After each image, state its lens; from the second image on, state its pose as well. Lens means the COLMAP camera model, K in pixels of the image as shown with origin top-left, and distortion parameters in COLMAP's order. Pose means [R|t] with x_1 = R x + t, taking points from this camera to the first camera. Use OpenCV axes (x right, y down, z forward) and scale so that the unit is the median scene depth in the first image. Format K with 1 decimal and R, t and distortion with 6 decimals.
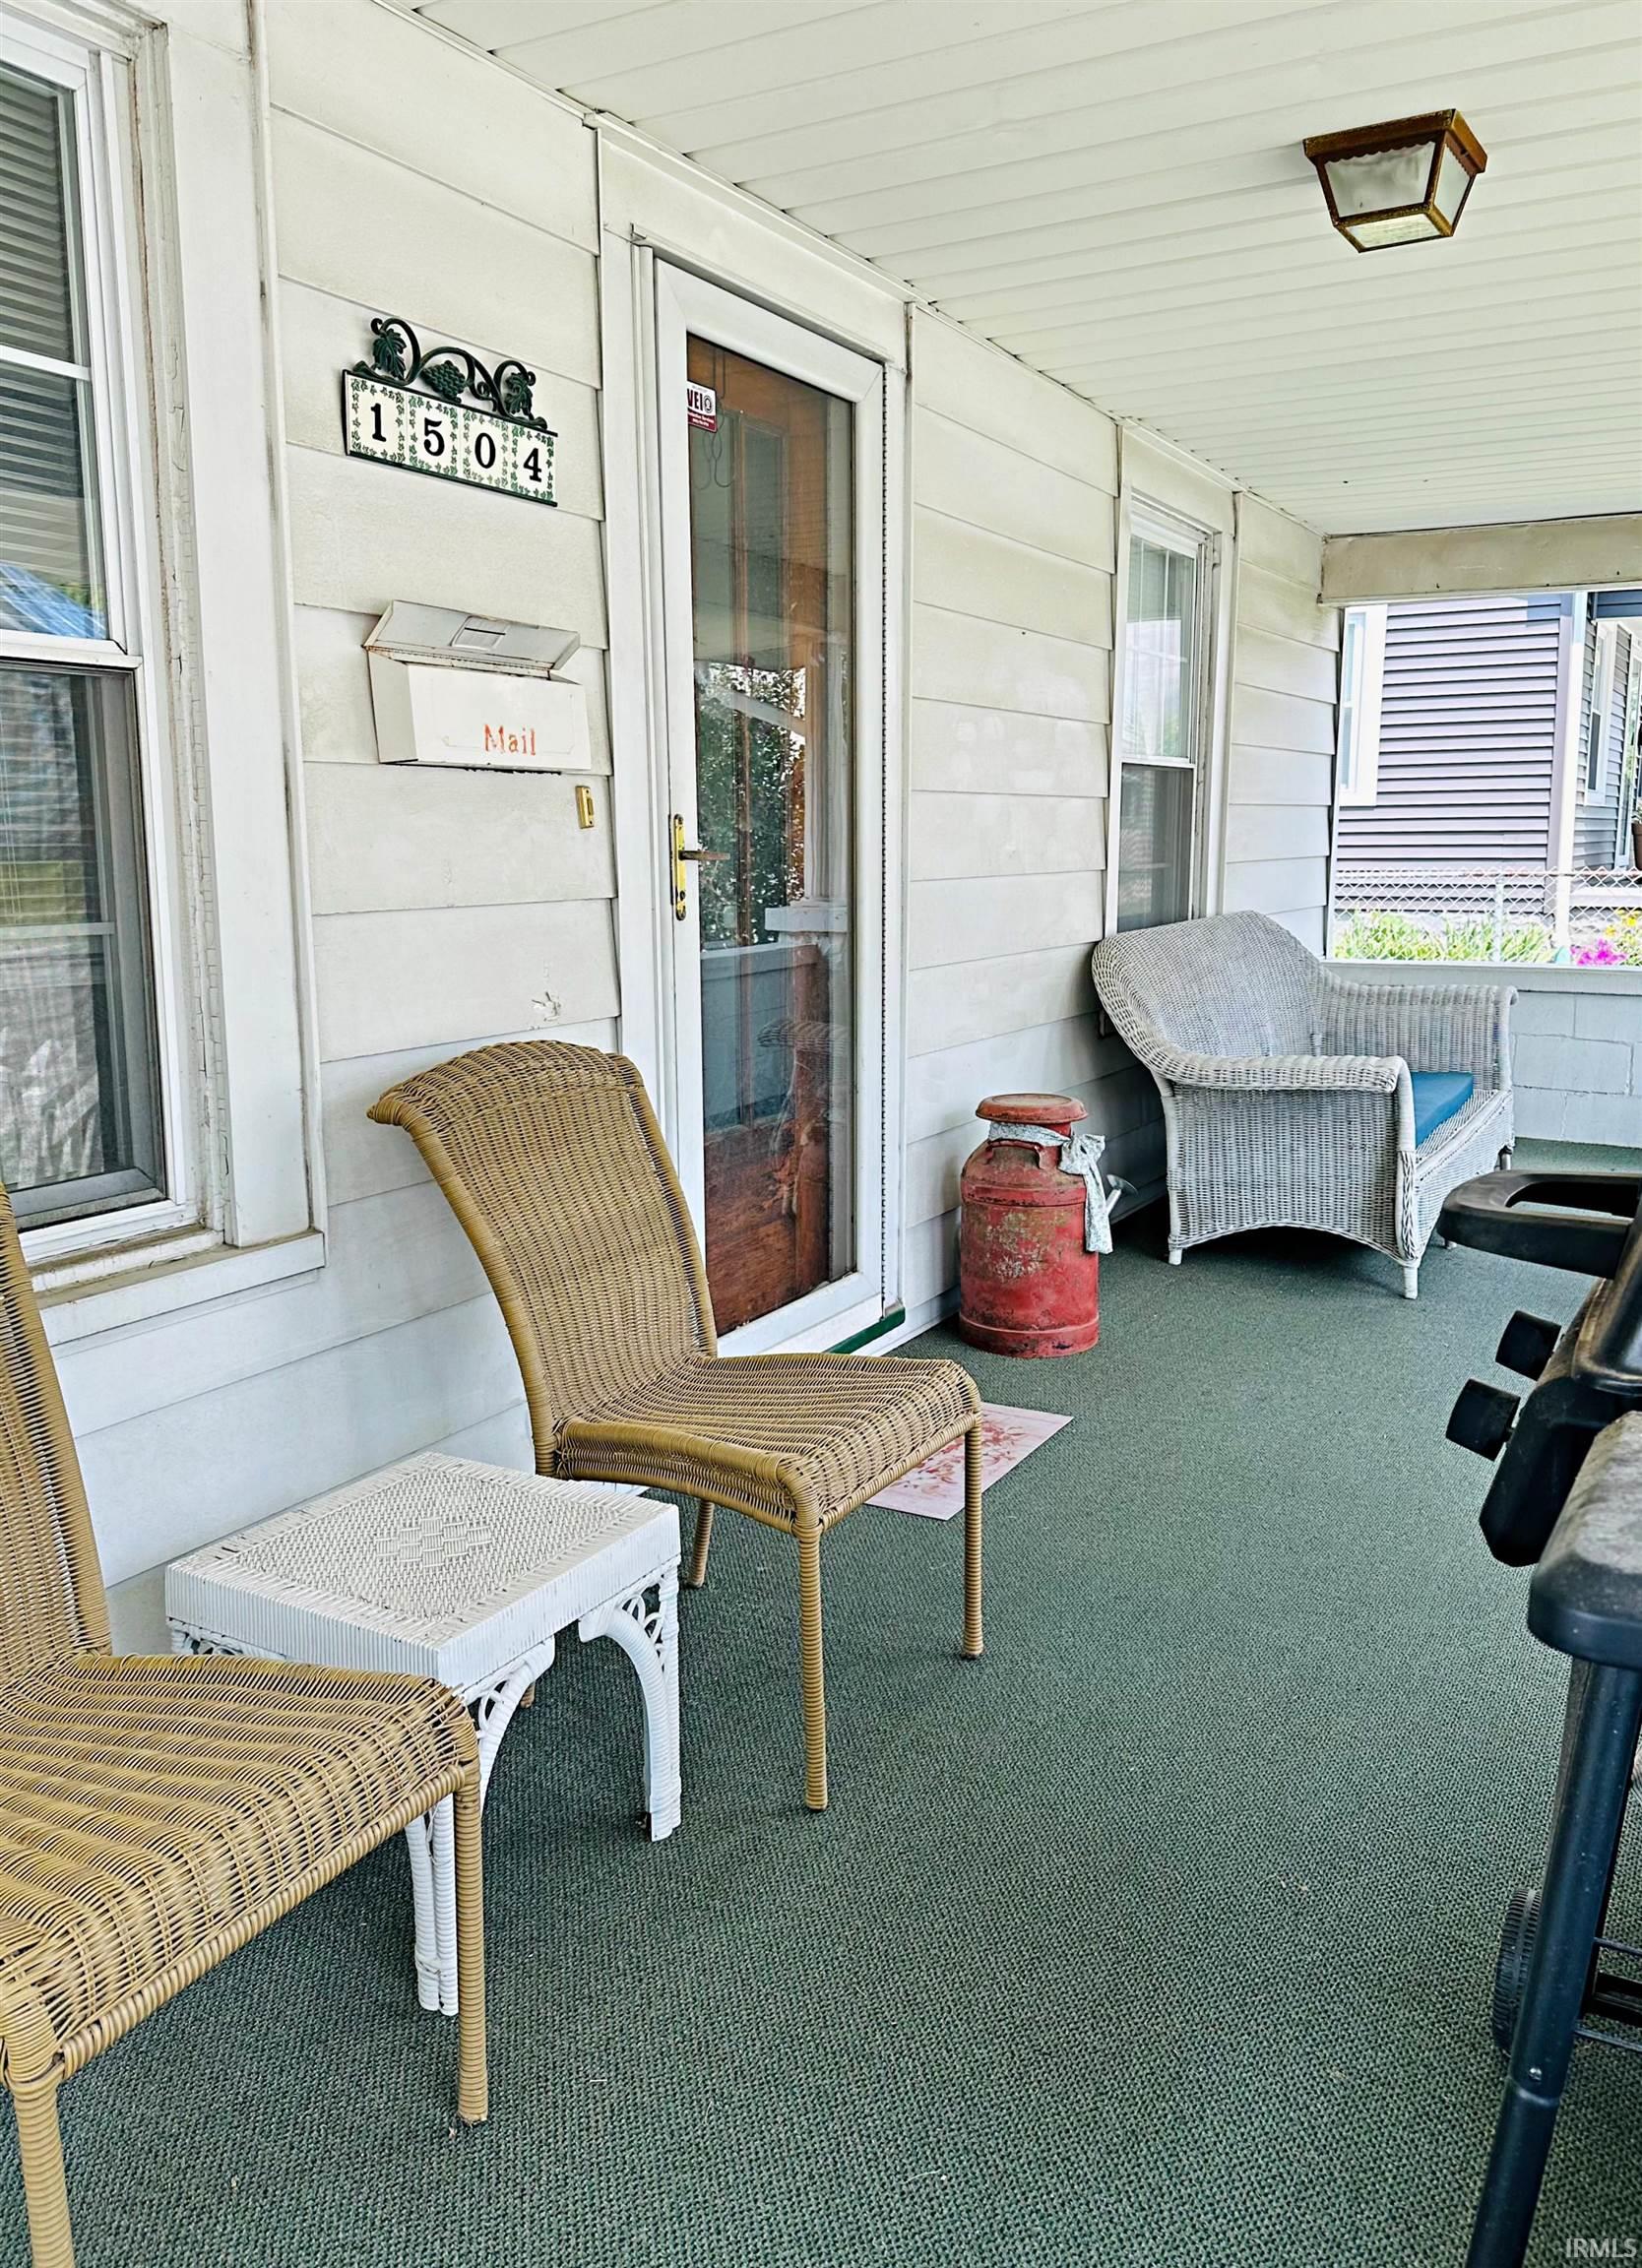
lens RADIAL K [[1674.9, 0, 821.9], [0, 1674.9, 1125.7], [0, 0, 1]] dist [-0.028672, -0.004832]
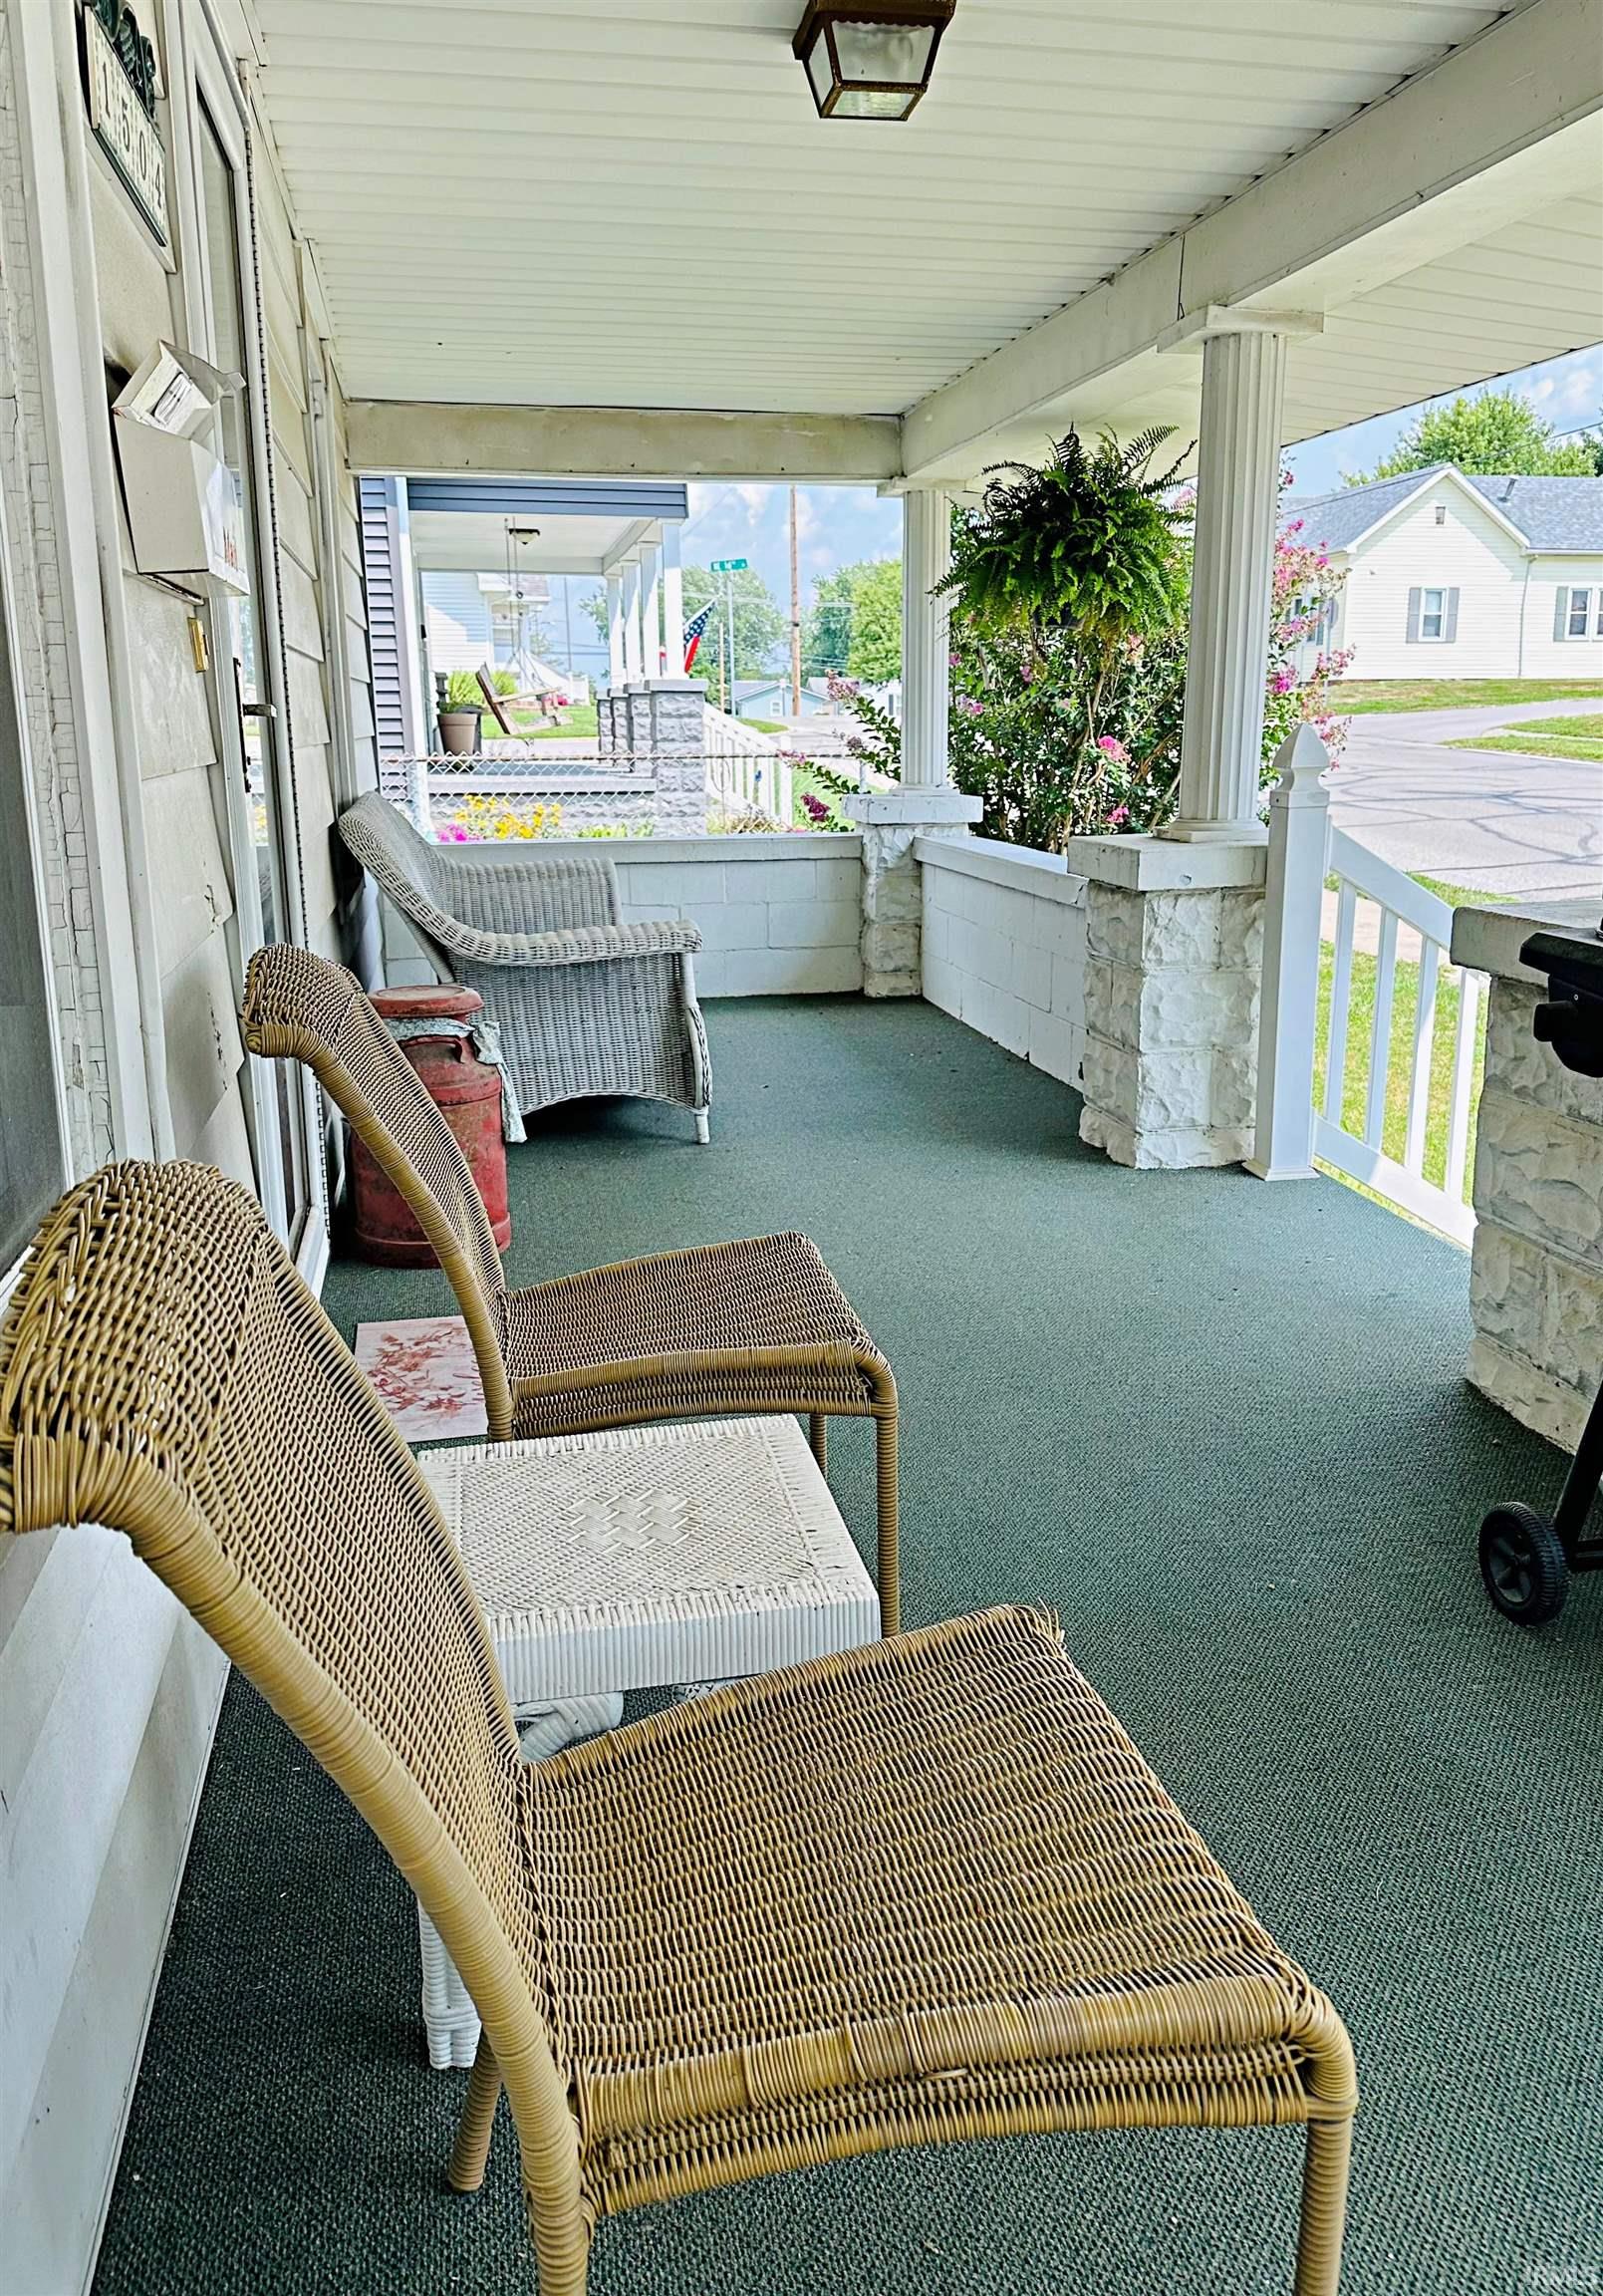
lens RADIAL K [[1692.2, 0, 804.6], [0, 1692.2, 1144.6], [0, 0, 1]] dist [0.002544, -0.003317]
pose [[0.743671, -0.164904, 0.647889, -0.302674], [0.122080, 0.986304, 0.110911, -0.009437], [-0.657305, -0.003387, 0.753617, 0.132856]]
